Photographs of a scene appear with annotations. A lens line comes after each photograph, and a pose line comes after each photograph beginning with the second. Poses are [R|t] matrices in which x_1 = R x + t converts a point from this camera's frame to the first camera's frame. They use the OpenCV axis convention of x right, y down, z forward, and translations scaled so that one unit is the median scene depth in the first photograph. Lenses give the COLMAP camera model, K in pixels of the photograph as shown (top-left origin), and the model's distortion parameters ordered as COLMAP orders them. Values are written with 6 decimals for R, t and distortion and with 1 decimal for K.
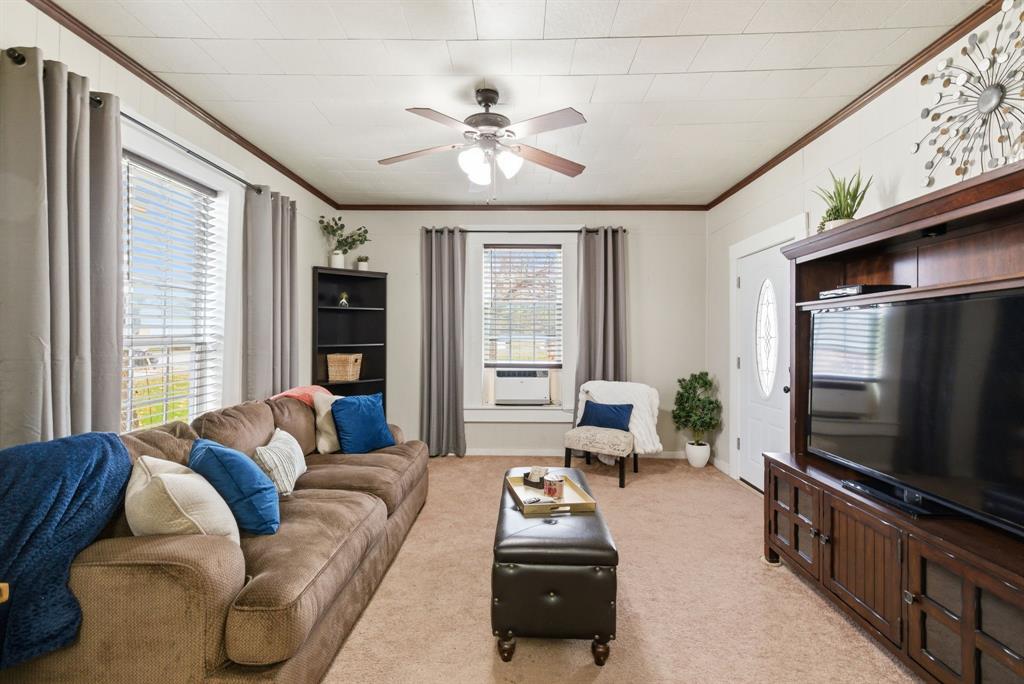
lens RADIAL K [[469.5, 0, 512.8], [0, 469.5, 337.8], [0, 0, 1]] dist [0.009836, -0.002582]
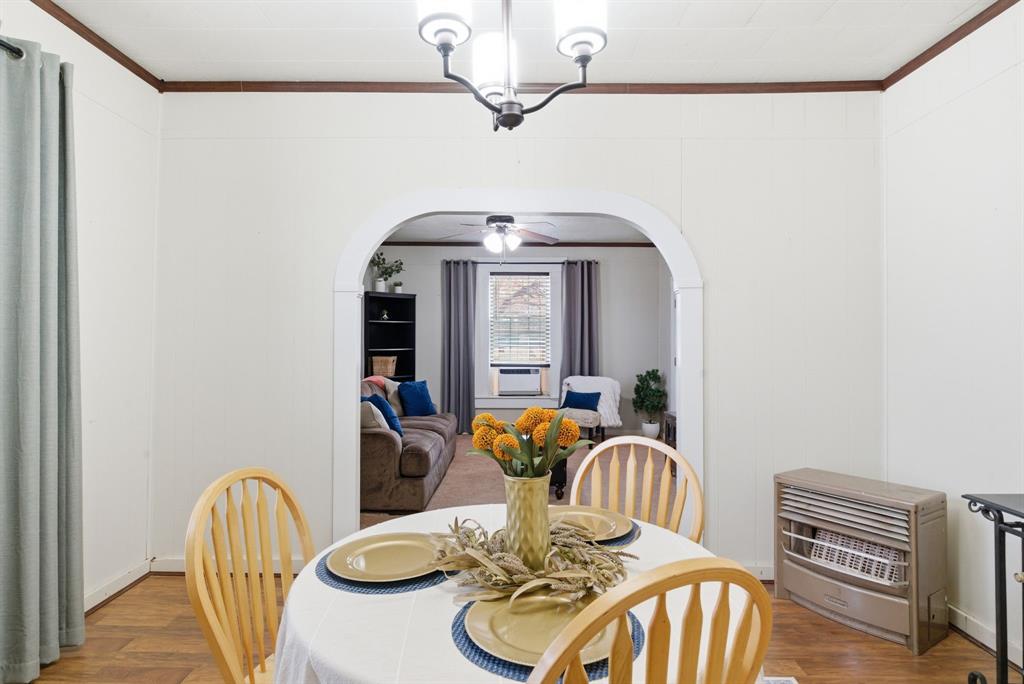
lens RADIAL K [[469.5, 0, 511.8], [0, 469.5, 345.1], [0, 0, 1]] dist [0.009836, -0.002582]
pose [[0.999971, -0.001418, 0.007505, -0.011666], [0.001414, 0.999999, 0.000481, 0.003175], [-0.007506, -0.000470, 0.999972, -0.325214]]
